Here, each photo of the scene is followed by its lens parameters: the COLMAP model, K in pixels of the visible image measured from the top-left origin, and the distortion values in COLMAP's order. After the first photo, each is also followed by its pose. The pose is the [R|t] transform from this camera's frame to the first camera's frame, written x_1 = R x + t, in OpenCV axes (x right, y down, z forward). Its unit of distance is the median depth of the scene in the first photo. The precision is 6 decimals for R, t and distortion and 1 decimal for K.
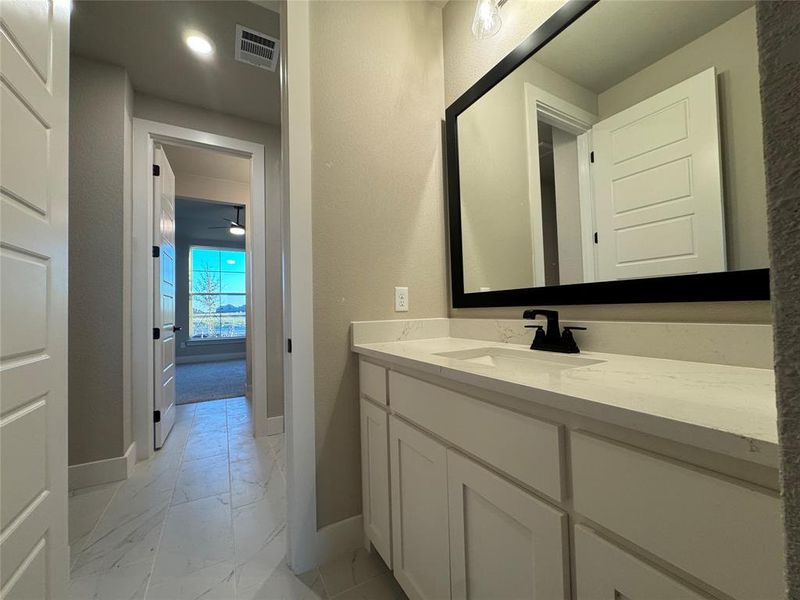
lens RADIAL K [[319.6, 0, 400.0], [0, 319.6, 300.0], [0, 0, 1]] dist [-0.001191, 0.000189]
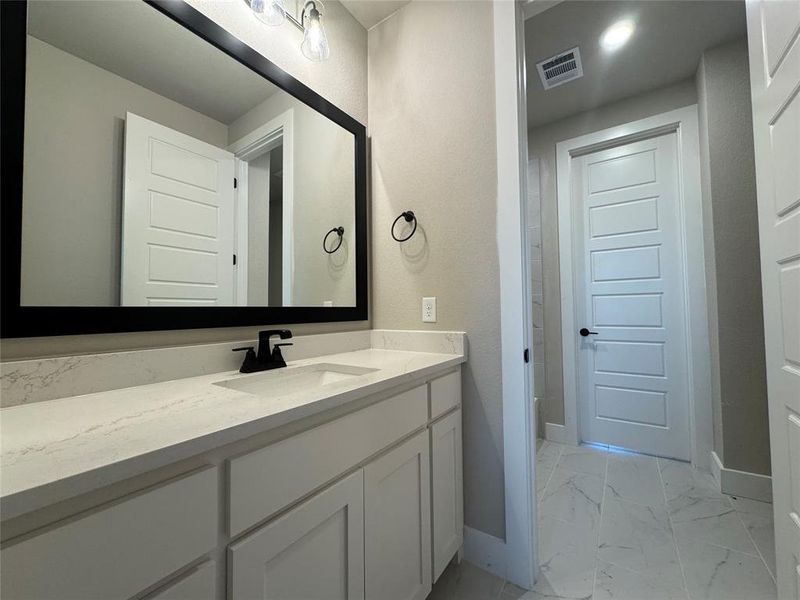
lens RADIAL K [[310.2, 0, 400.0], [0, 310.2, 300.0], [0, 0, 1]] dist [-0.000478, 0.000131]
pose [[-0.422367, 0.094476, 0.901488, -0.658959], [0.029920, 0.995465, -0.090306, 0.041012], [-0.905931, -0.011169, -0.423278, 1.088547]]
